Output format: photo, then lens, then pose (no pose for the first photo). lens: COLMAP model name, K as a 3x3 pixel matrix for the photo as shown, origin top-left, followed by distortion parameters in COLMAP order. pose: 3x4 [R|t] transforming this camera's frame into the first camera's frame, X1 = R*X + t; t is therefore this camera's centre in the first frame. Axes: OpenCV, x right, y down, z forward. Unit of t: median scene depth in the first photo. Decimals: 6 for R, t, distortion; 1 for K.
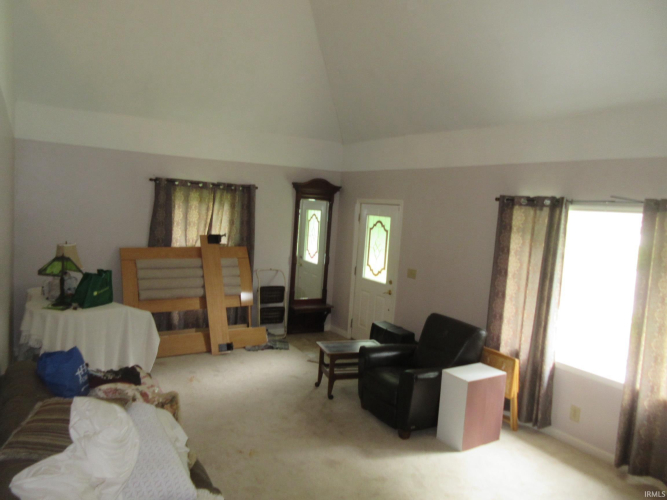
lens RADIAL K [[496.7, 0, 336.7], [0, 496.7, 250.4], [0, 0, 1]] dist [-0.007657, 0.004847]
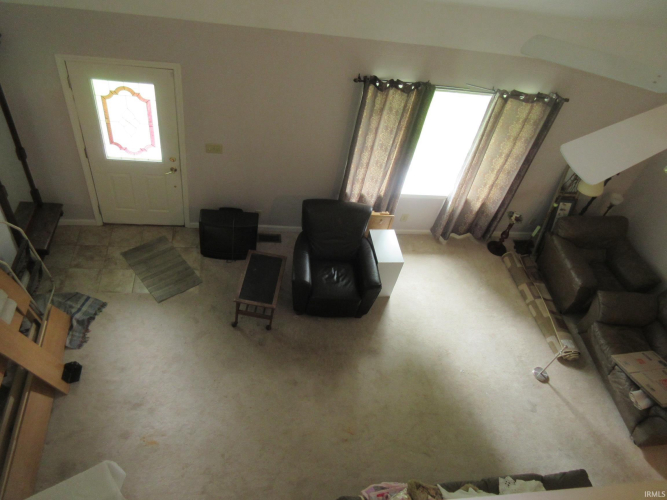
lens RADIAL K [[496.7, 0, 337.6], [0, 496.7, 247.7], [0, 0, 1]] dist [-0.007657, 0.004847]
pose [[0.416908, -0.663373, 0.621388, -0.499024], [-0.061409, 0.661516, 0.747413, -0.612994], [-0.906872, -0.349761, 0.235054, 0.711926]]
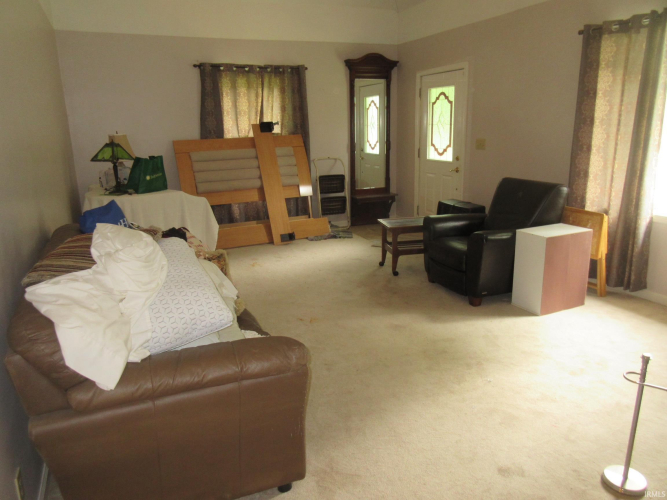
lens RADIAL K [[496.7, 0, 333.9], [0, 496.7, 248.3], [0, 0, 1]] dist [-0.007657, 0.004847]
pose [[0.986834, -0.052802, -0.152877, 0.020189], [0.075409, 0.986395, 0.146077, 0.103235], [0.143084, -0.155682, 0.977389, 0.063880]]
